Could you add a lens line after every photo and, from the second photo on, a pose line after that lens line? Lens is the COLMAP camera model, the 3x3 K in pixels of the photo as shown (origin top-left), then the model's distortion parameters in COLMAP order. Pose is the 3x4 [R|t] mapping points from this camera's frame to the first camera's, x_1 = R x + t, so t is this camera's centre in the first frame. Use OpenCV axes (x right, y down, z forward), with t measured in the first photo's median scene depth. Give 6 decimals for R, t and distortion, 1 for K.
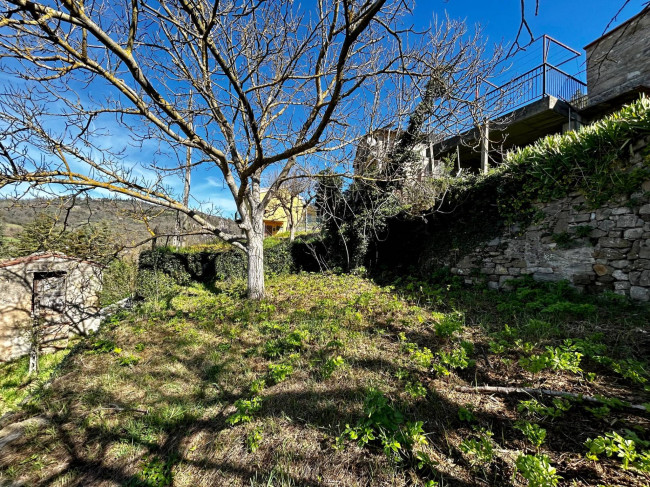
lens RADIAL K [[261.5, 0, 325.0], [0, 261.5, 242.6], [0, 0, 1]] dist [-0.001043, 0.000555]
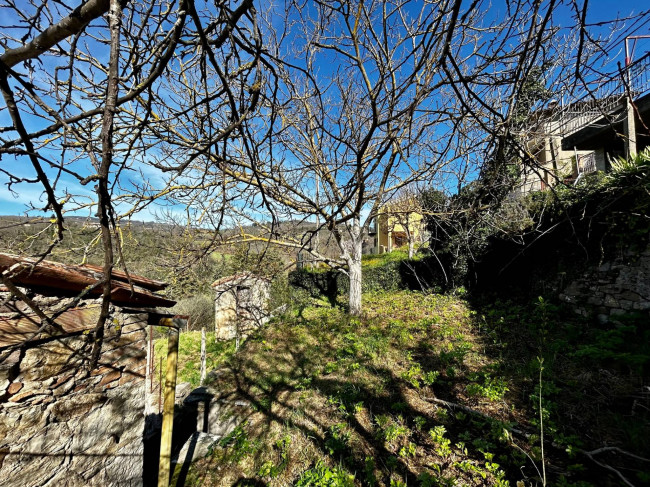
lens RADIAL K [[261.5, 0, 325.0], [0, 261.5, 242.6], [0, 0, 1]] dist [-0.001043, 0.000555]
pose [[0.862092, -0.066540, -0.502365, 0.226448], [0.054077, 0.997761, -0.039358, -0.074627], [0.503859, 0.006764, 0.863760, -0.146302]]
